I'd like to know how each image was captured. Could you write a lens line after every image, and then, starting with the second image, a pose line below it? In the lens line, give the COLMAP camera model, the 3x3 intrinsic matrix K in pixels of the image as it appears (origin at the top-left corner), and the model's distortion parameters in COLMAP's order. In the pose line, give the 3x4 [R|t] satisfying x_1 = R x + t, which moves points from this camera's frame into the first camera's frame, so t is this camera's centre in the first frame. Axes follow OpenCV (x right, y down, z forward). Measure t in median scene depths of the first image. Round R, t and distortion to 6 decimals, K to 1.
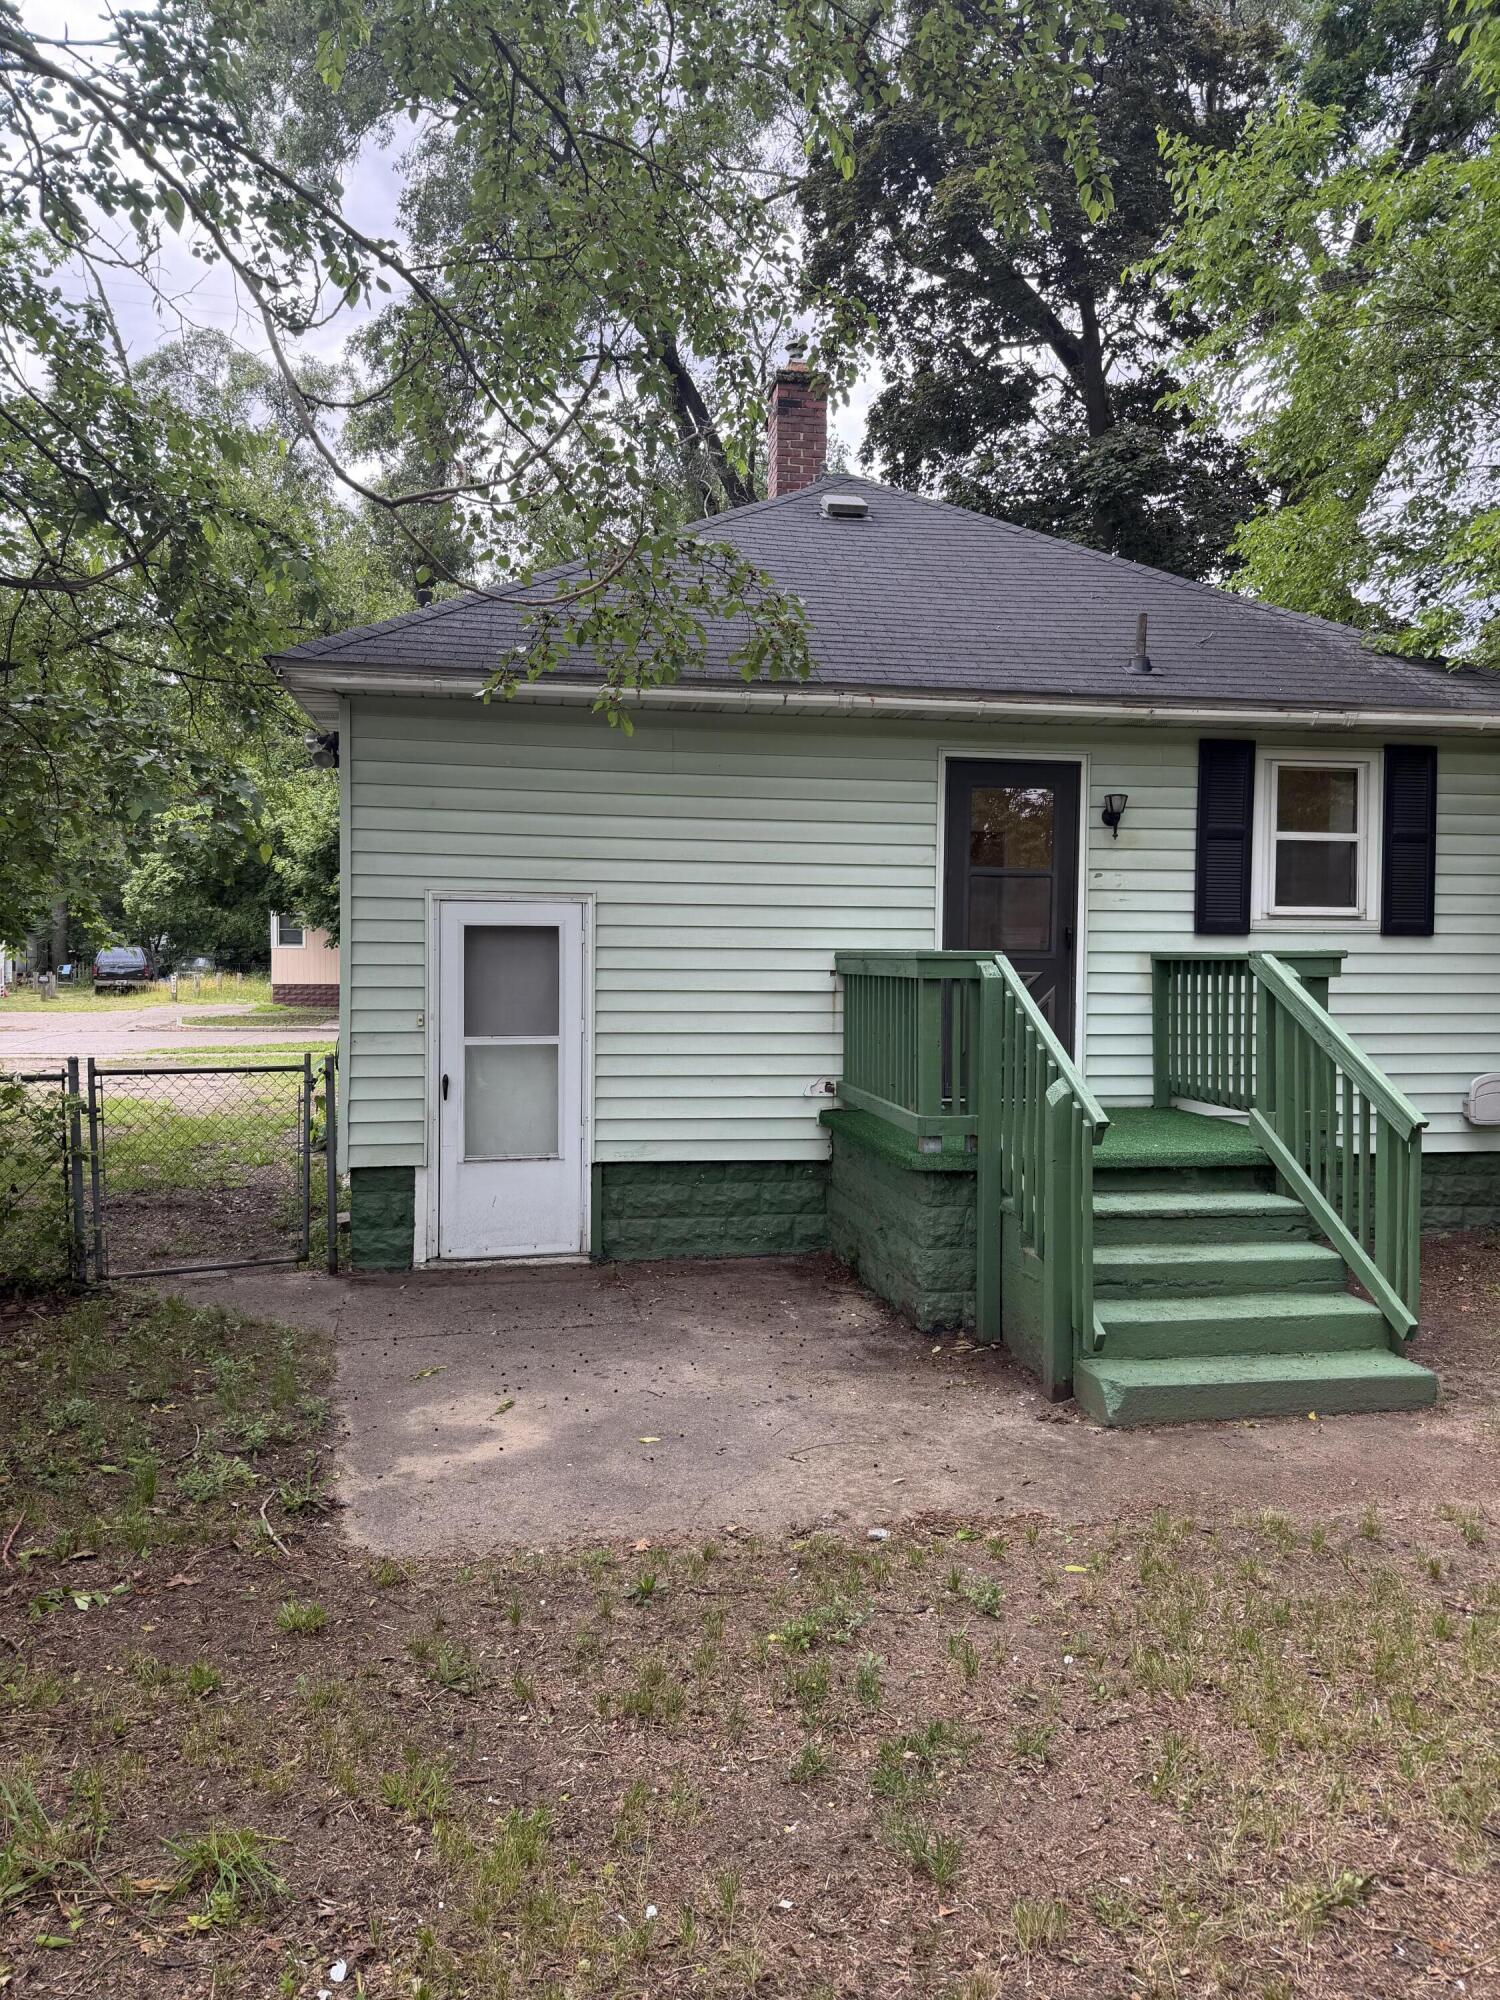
lens RADIAL K [[1434.2, 0, 749.9], [0, 1434.2, 994.1], [0, 0, 1]] dist [0.004152, -0.019149]
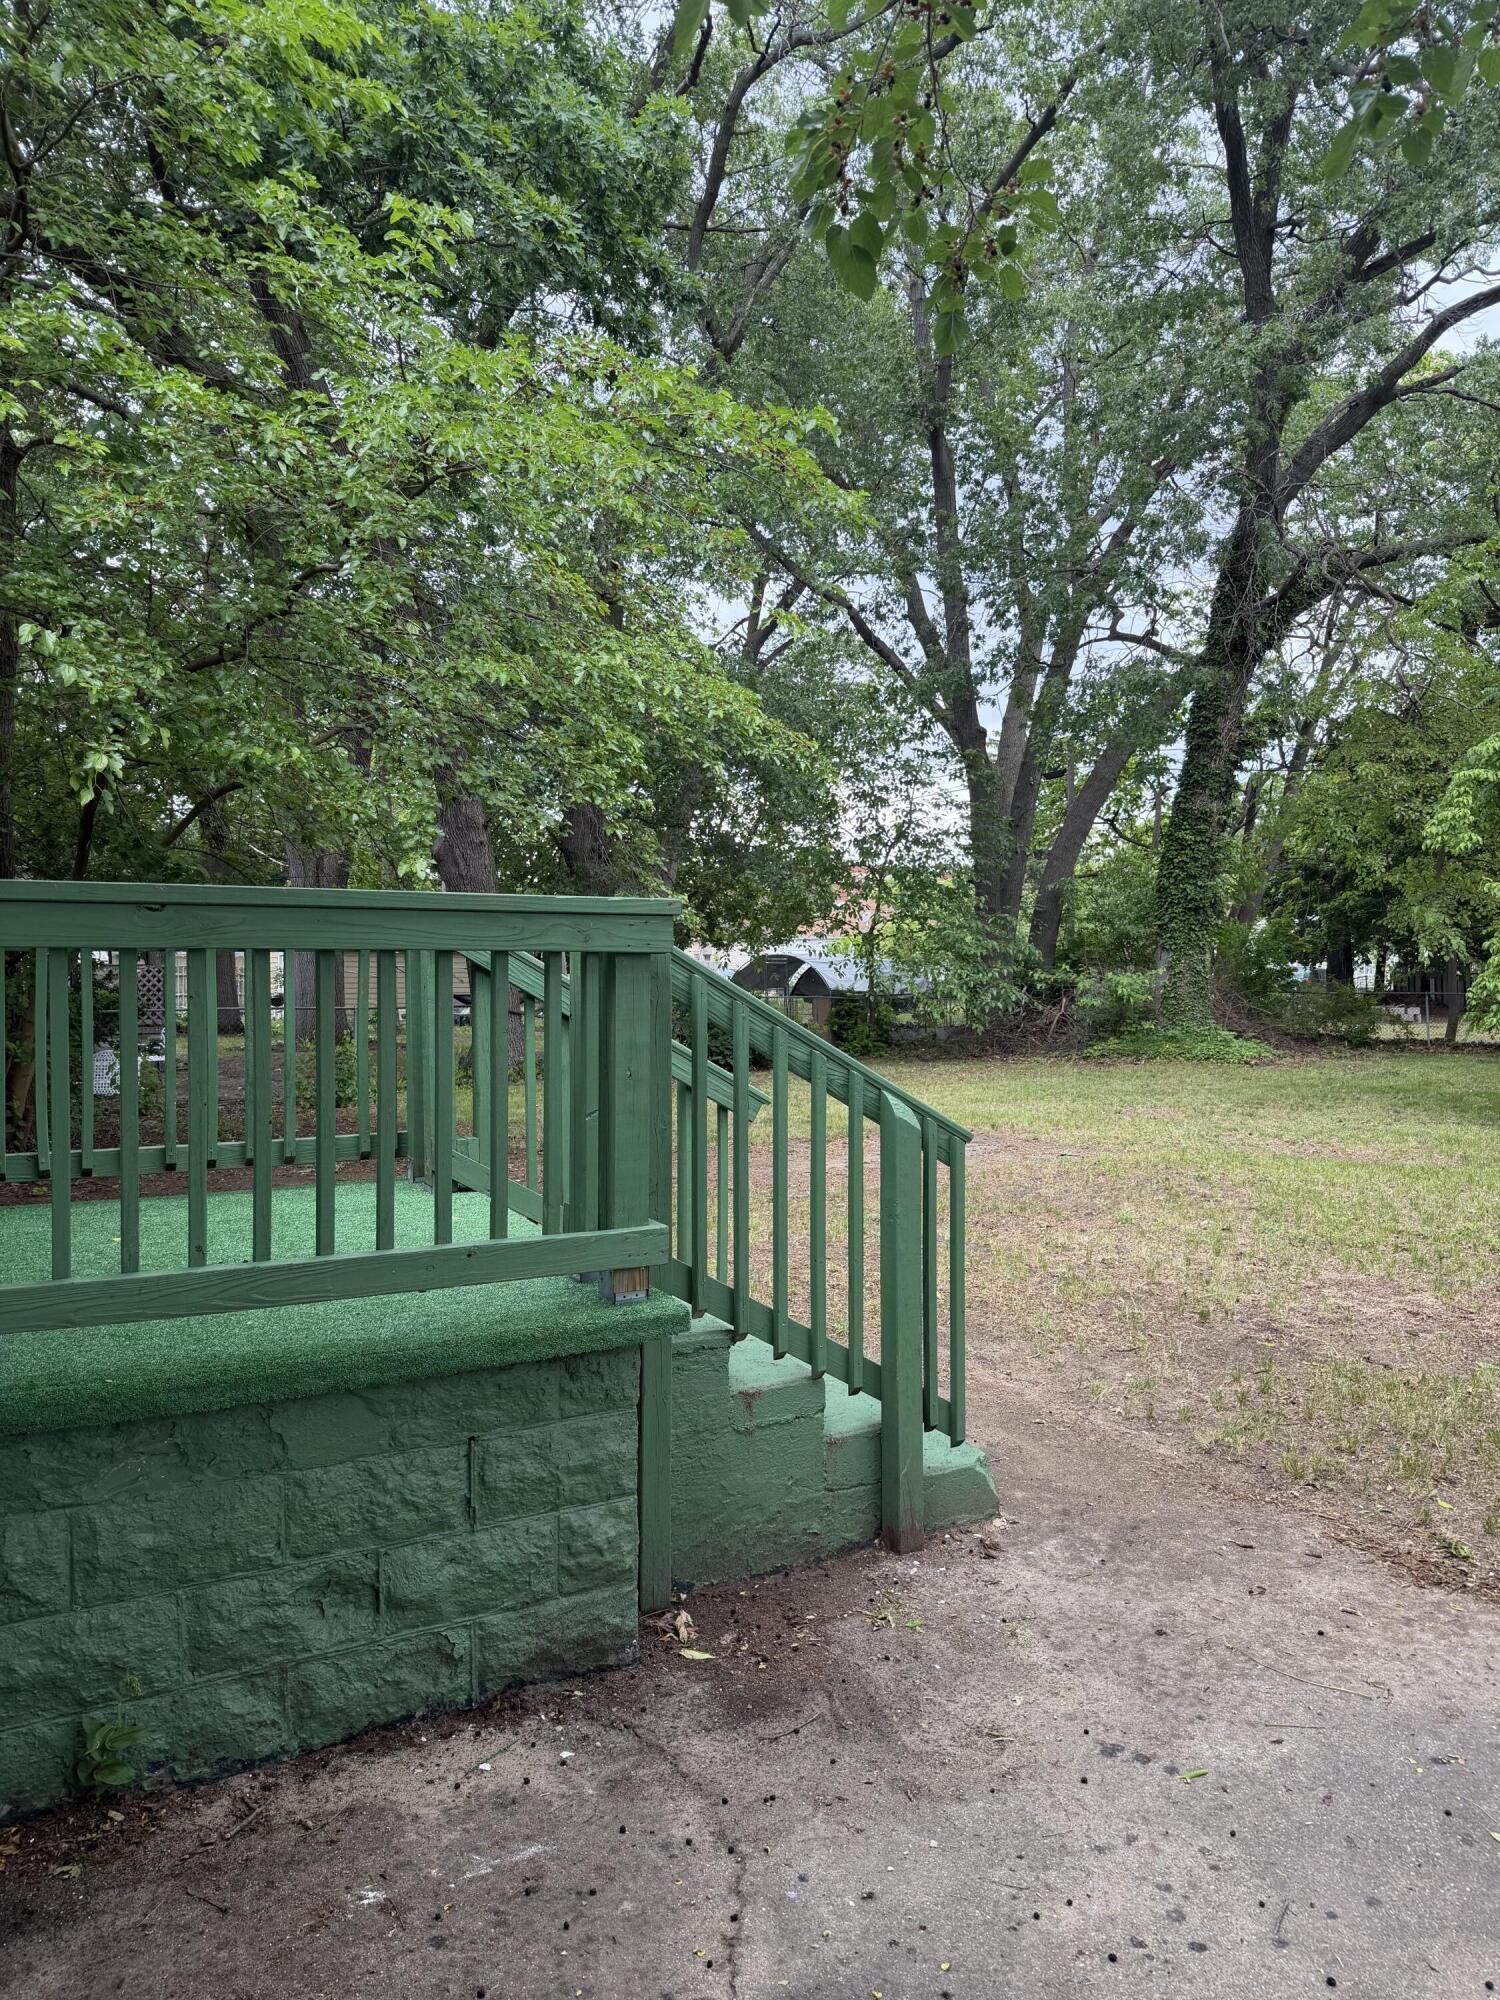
lens RADIAL K [[1434.2, 0, 750.1], [0, 1434.2, 996.8], [0, 0, 1]] dist [0.004152, -0.019149]
pose [[-0.336716, -0.043602, 0.940596, -0.424724], [0.013524, 0.998600, 0.051132, -0.025018], [-0.941509, 0.029938, -0.335655, 1.342689]]
